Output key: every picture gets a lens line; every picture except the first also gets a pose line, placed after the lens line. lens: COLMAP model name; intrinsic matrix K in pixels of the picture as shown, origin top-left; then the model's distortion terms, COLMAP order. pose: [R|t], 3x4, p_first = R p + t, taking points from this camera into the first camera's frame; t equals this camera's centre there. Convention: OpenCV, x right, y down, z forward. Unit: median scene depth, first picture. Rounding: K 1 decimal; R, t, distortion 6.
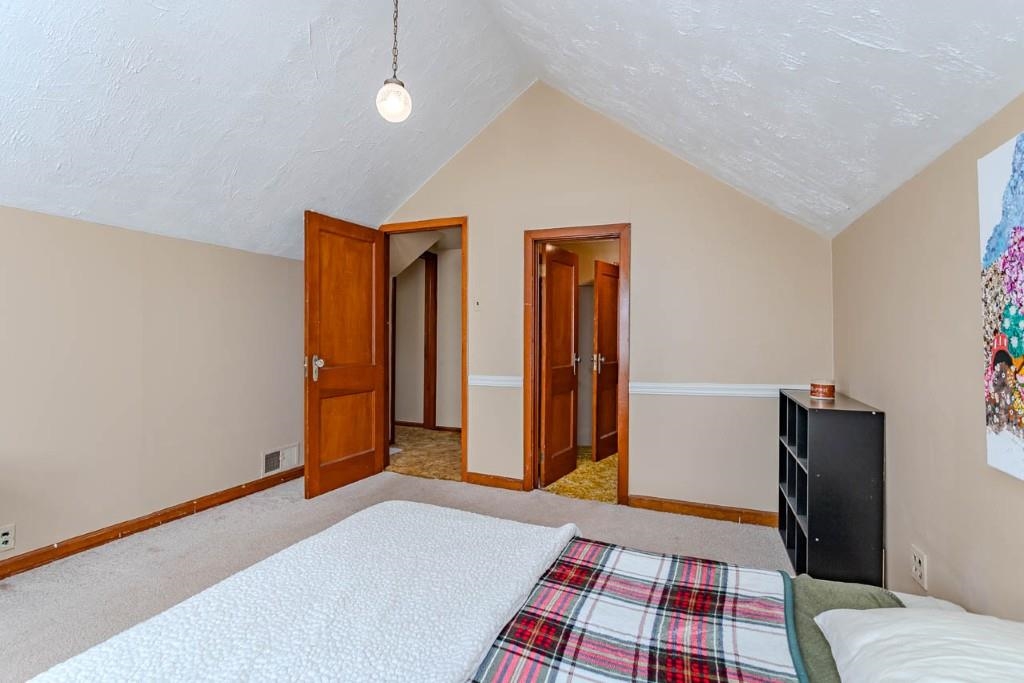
lens RADIAL K [[482.8, 0, 508.1], [0, 482.8, 339.1], [0, 0, 1]] dist [-0.002819, 0.002824]
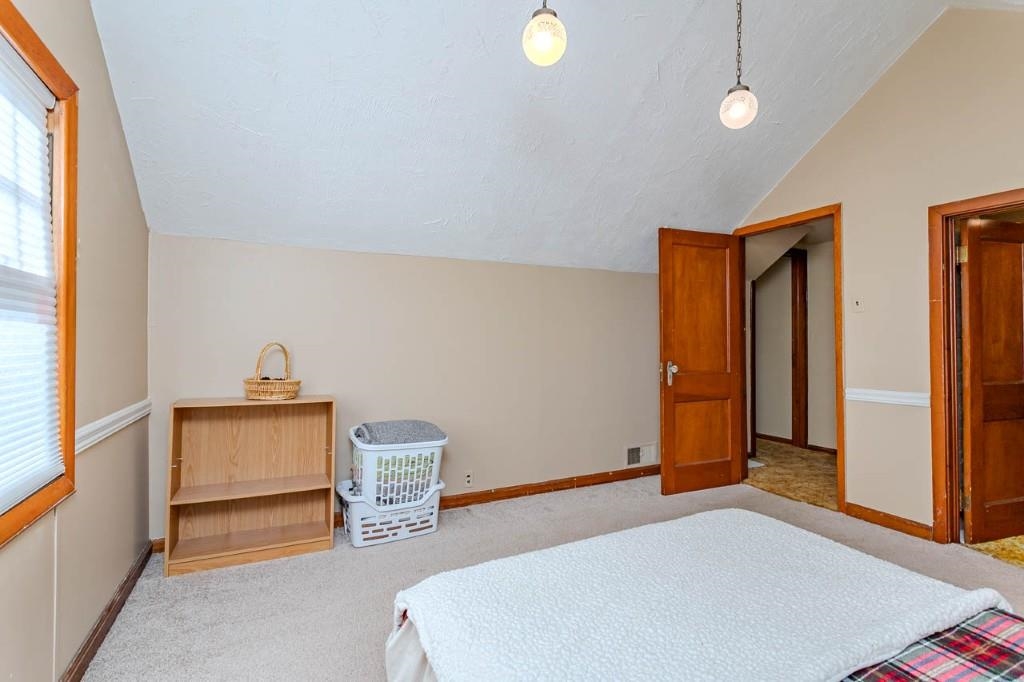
lens RADIAL K [[482.8, 0, 509.6], [0, 482.8, 340.9], [0, 0, 1]] dist [-0.002819, 0.002824]
pose [[0.752986, -0.010687, -0.657949, 0.039405], [0.003604, 0.999920, -0.012117, -0.000297], [0.658026, 0.006752, 0.752965, -0.040322]]
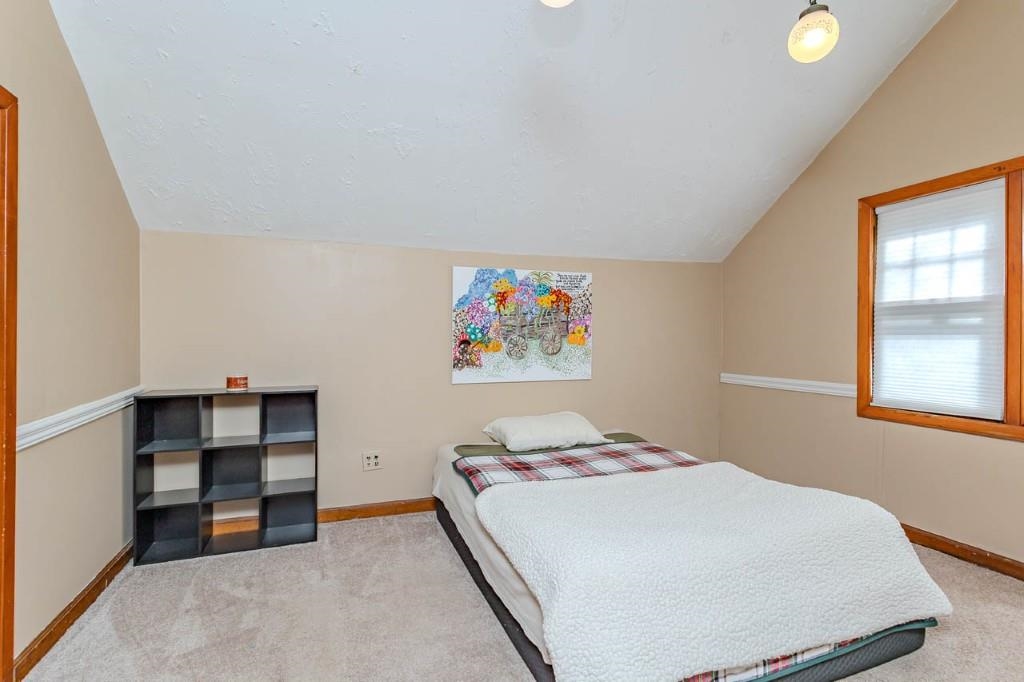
lens RADIAL K [[482.8, 0, 506.2], [0, 482.8, 336.4], [0, 0, 1]] dist [-0.002819, 0.002824]
pose [[-0.675606, -0.003321, 0.737256, -0.506502], [0.000160, 0.999989, 0.004652, -0.003831], [-0.737263, 0.003261, -0.675598, 1.145087]]
